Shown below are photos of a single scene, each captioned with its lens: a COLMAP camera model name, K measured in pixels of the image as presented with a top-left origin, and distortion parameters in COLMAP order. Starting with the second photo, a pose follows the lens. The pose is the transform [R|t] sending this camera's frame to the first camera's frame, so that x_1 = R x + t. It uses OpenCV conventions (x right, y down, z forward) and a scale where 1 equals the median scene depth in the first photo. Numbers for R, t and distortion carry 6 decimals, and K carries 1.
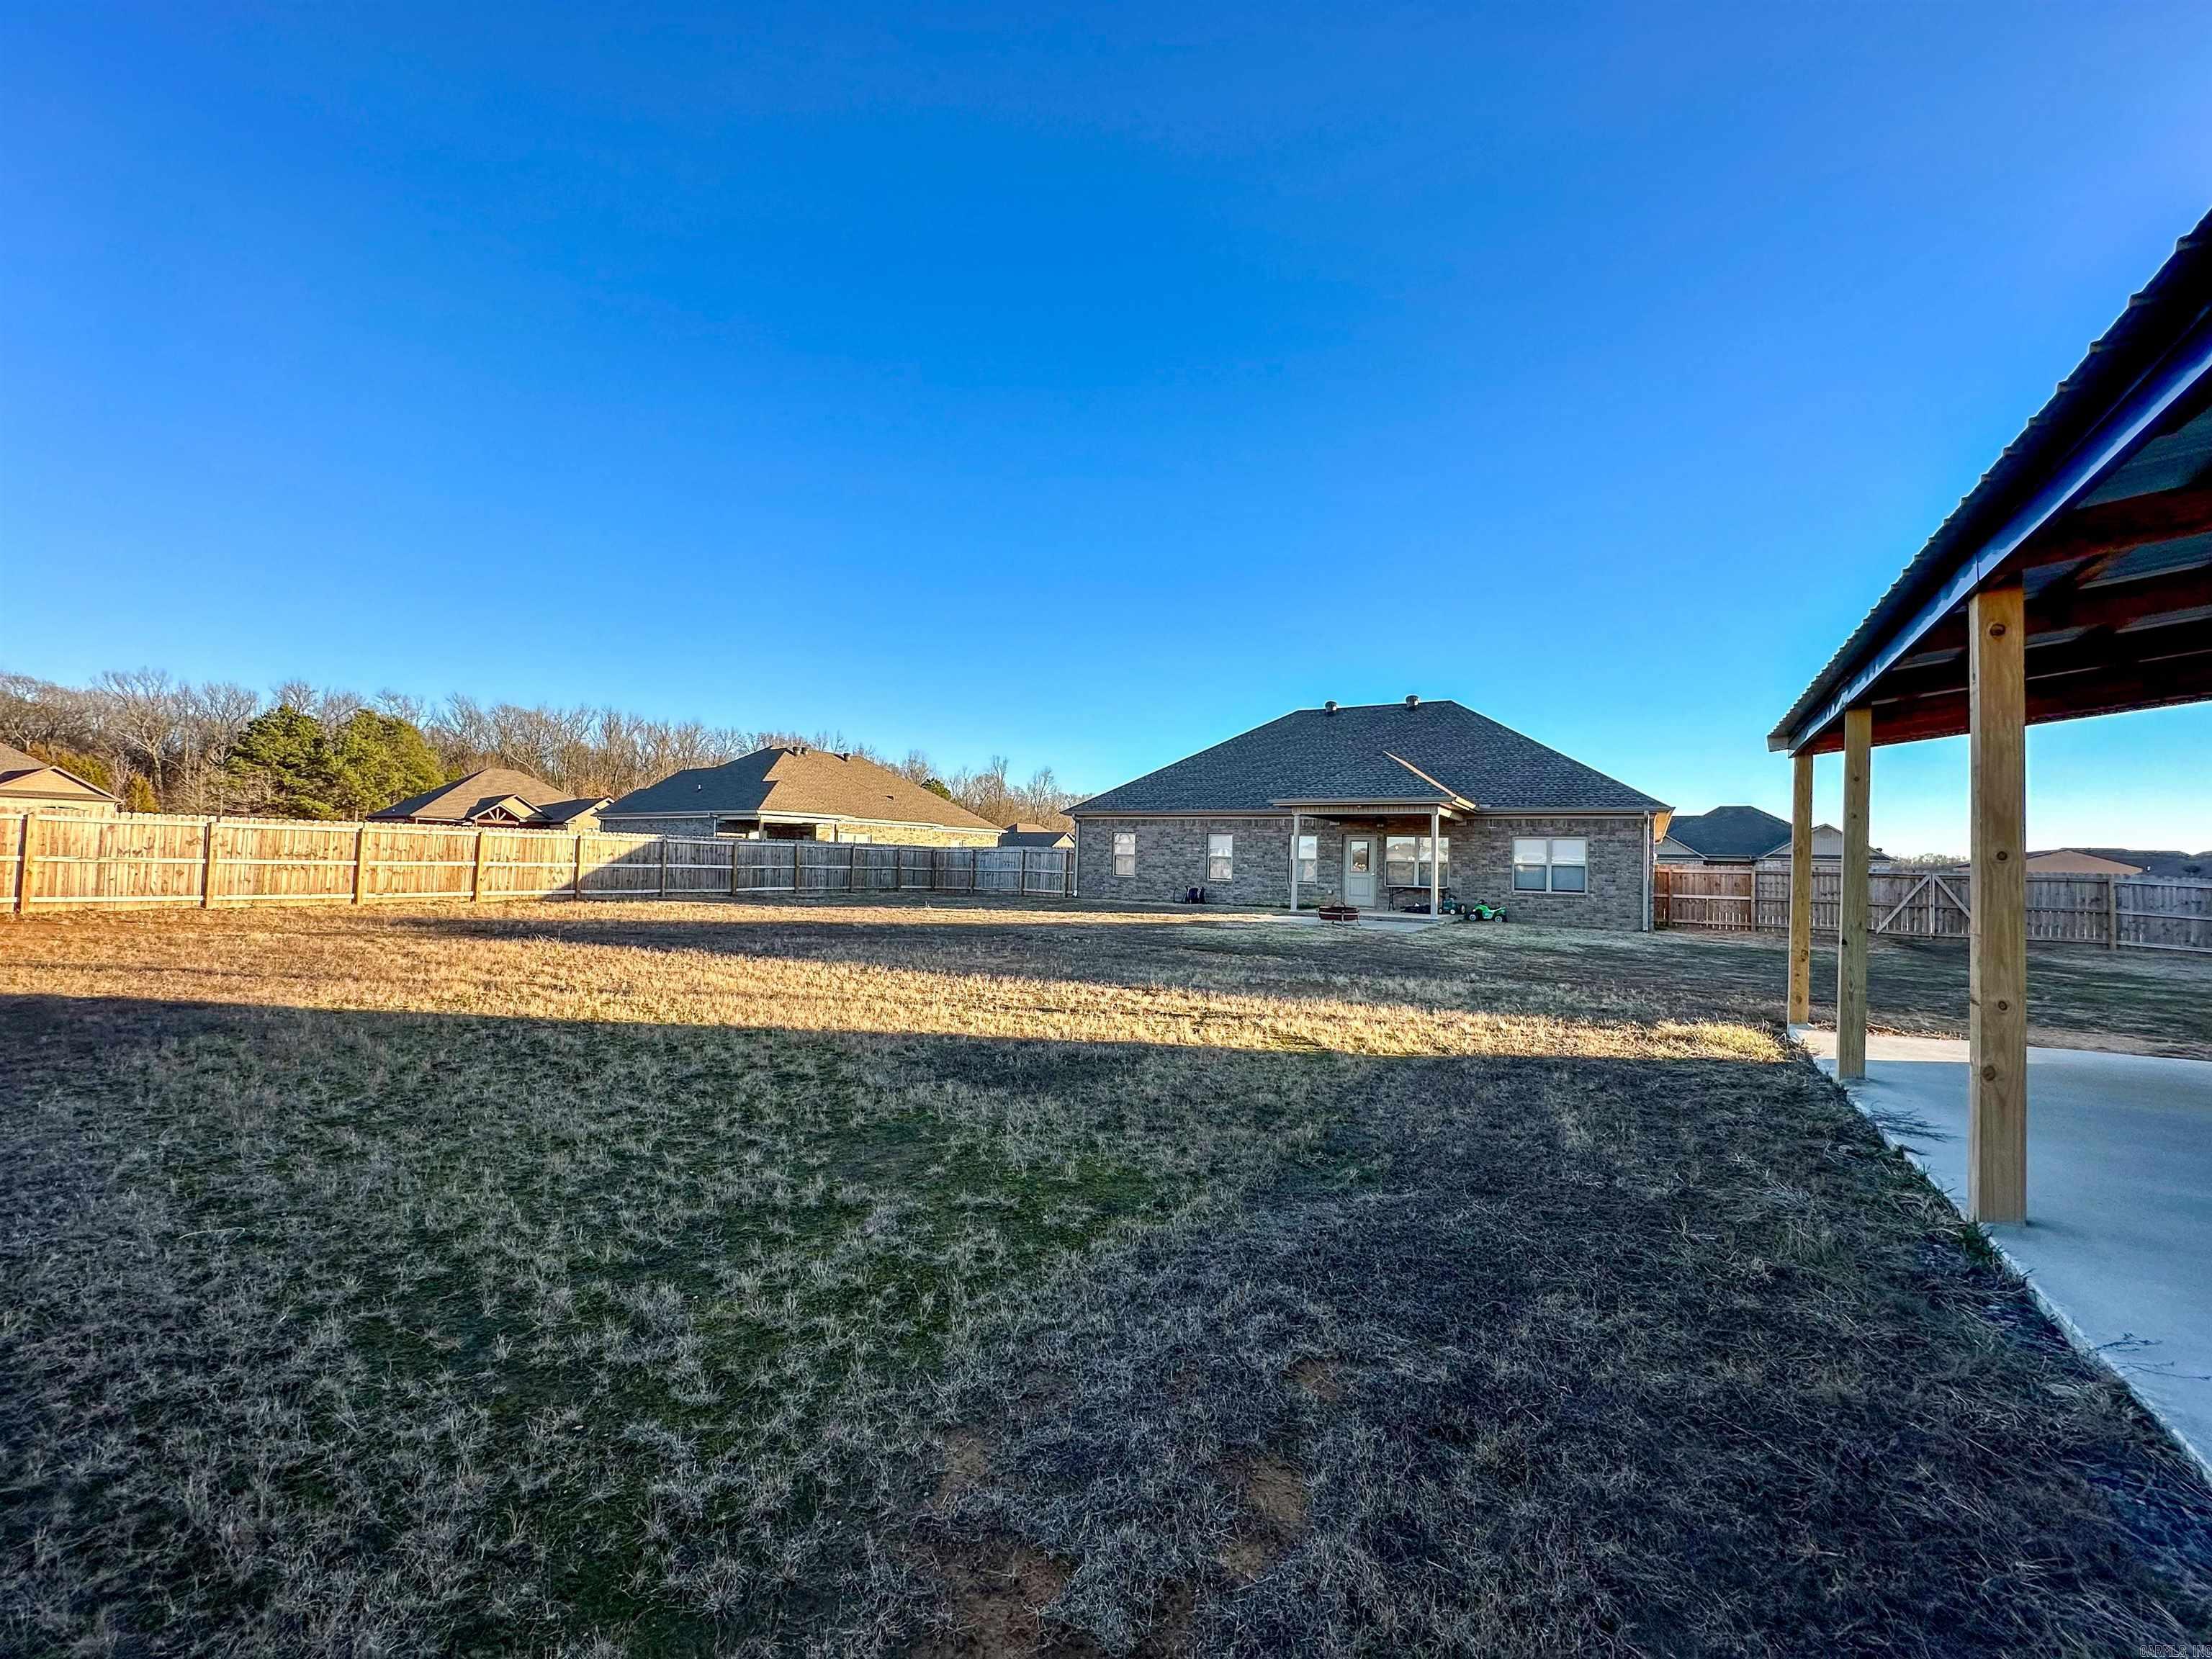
lens RADIAL K [[882.1, 0, 1101.2], [0, 882.1, 825.3], [0, 0, 1]] dist [0.001910, 0.000915]
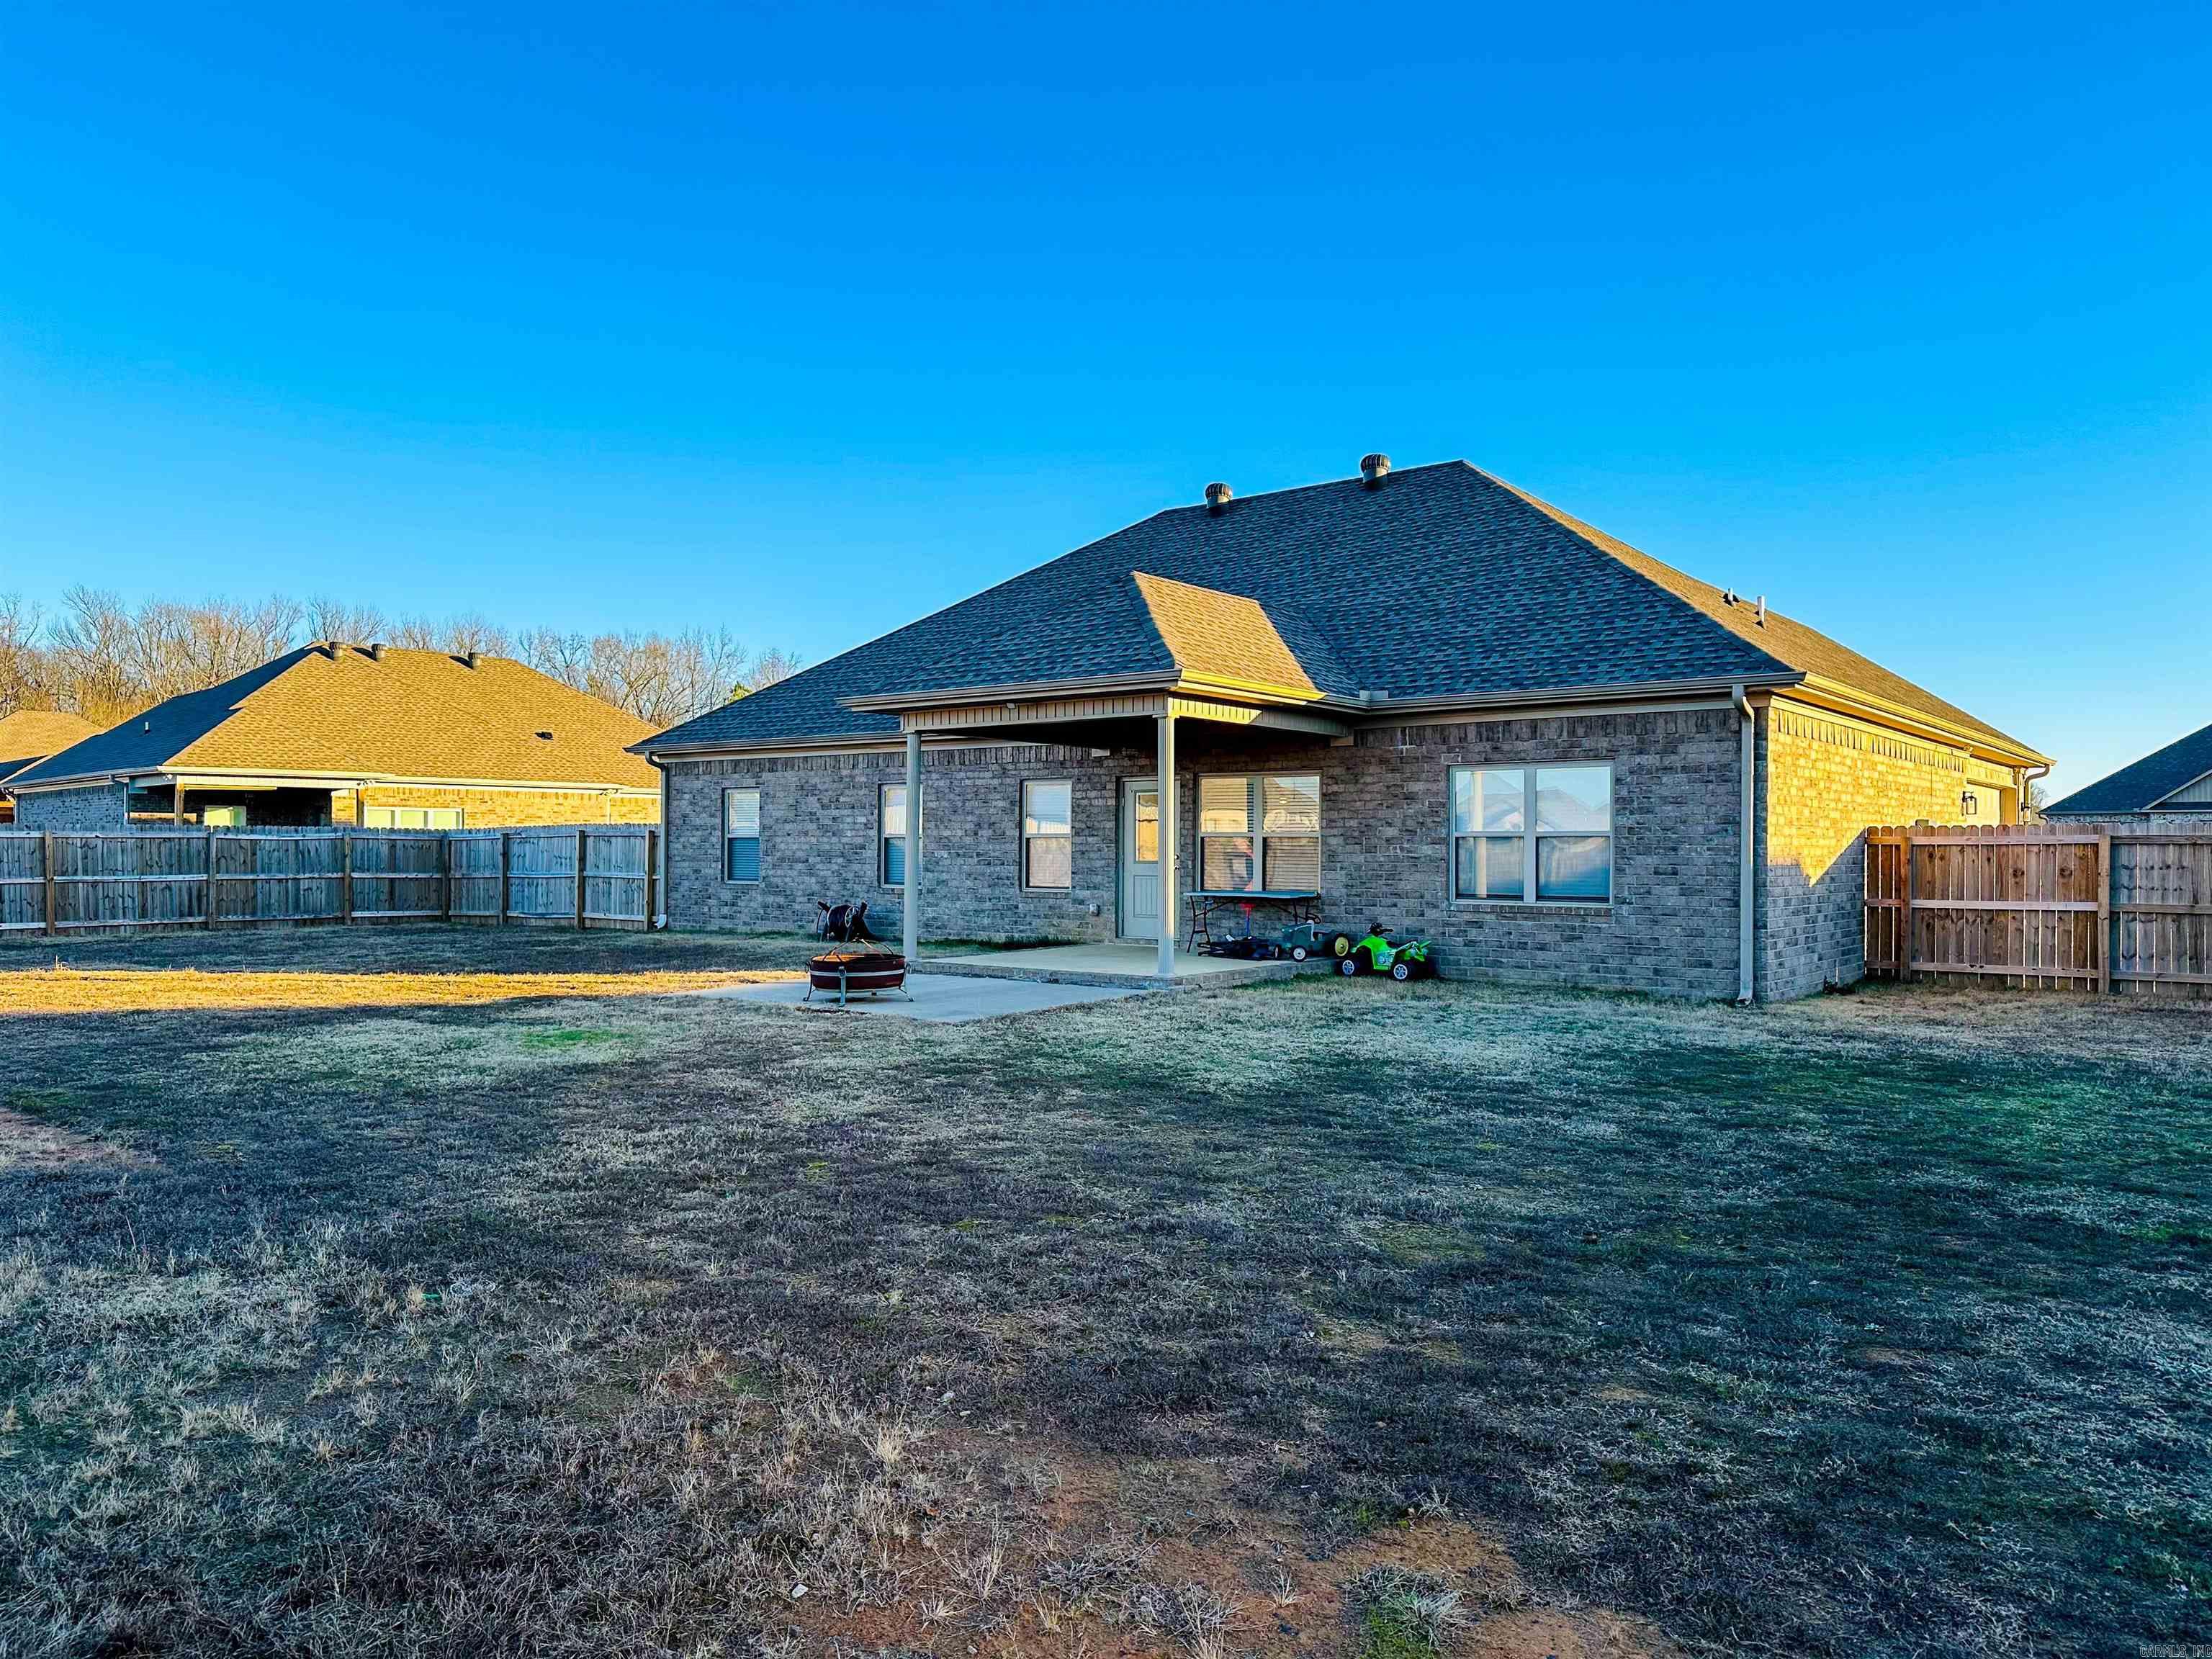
lens RADIAL K [[1542.7, 0, 1111.0], [0, 1542.7, 841.1], [0, 0, 1]] dist [0.061768, -0.060574]
pose [[0.993561, -0.025366, -0.110423, 0.349607], [0.029259, 0.999001, 0.033785, 0.016325], [0.109456, -0.036798, 0.993310, 0.249211]]
